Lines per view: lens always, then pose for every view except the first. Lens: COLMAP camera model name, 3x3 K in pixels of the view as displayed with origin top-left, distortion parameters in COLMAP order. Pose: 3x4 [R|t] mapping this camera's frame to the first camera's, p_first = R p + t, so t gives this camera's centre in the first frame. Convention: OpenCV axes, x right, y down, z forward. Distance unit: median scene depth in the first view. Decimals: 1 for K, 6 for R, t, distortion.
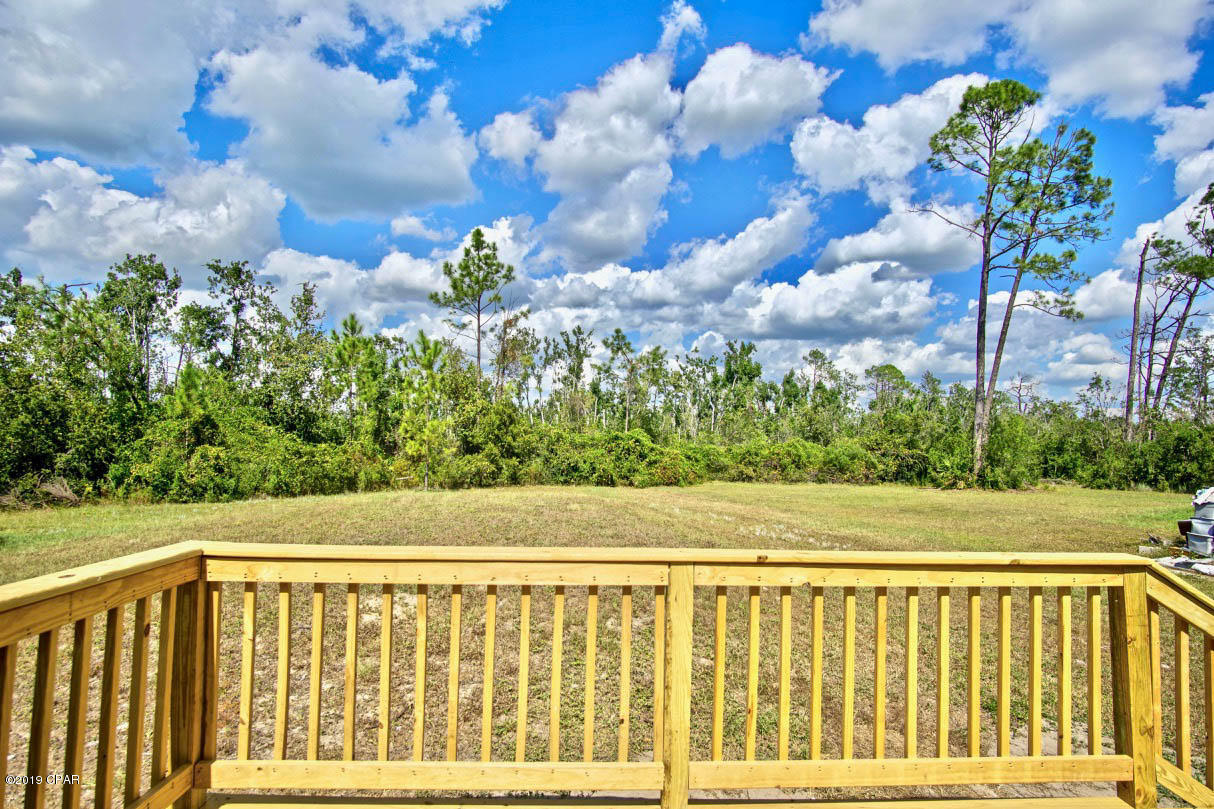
lens RADIAL K [[651.9, 0, 607.9], [0, 651.9, 396.5], [0, 0, 1]] dist [-0.029526, 0.003720]
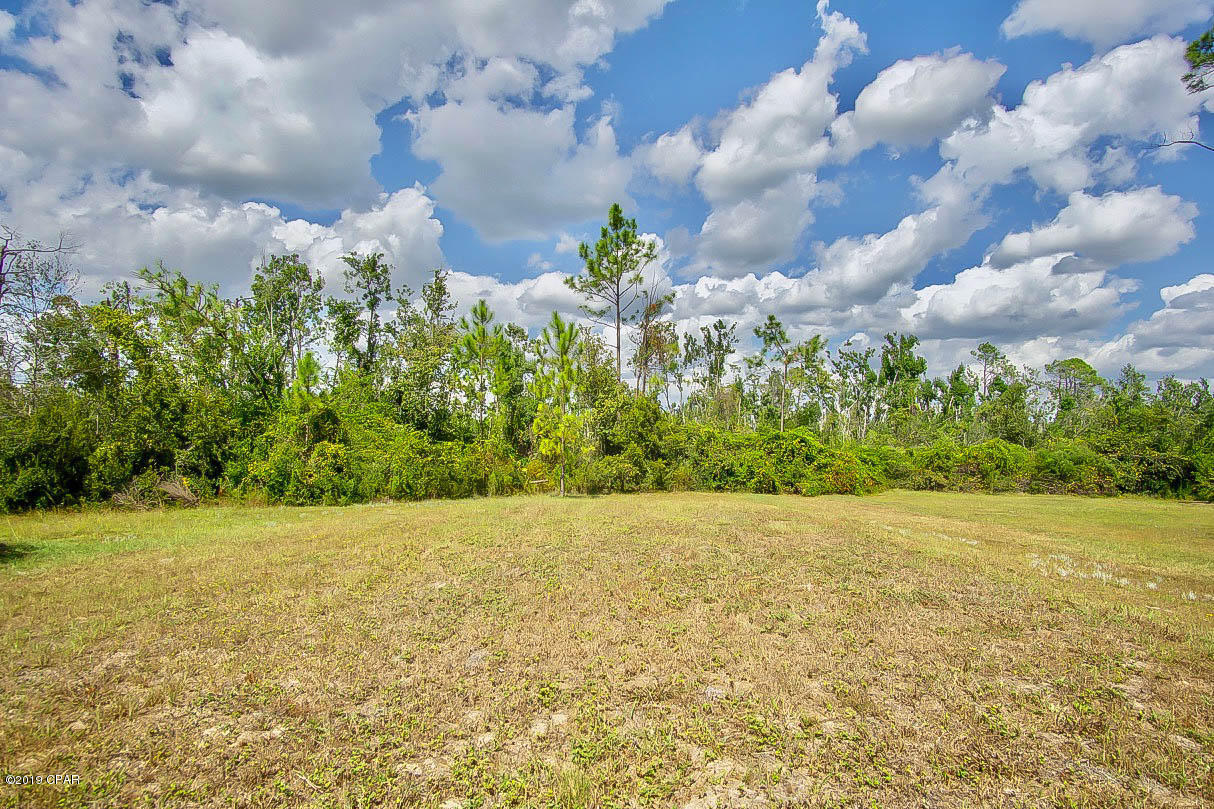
lens RADIAL K [[528.2, 0, 607.0], [0, 528.2, 404.5], [0, 0, 1]] dist [-0.019096, 0.000461]
pose [[0.979803, -0.016710, -0.199266, -0.071776], [0.011315, 0.999539, -0.028182, 0.039913], [0.199645, 0.025358, 0.979540, 0.292310]]
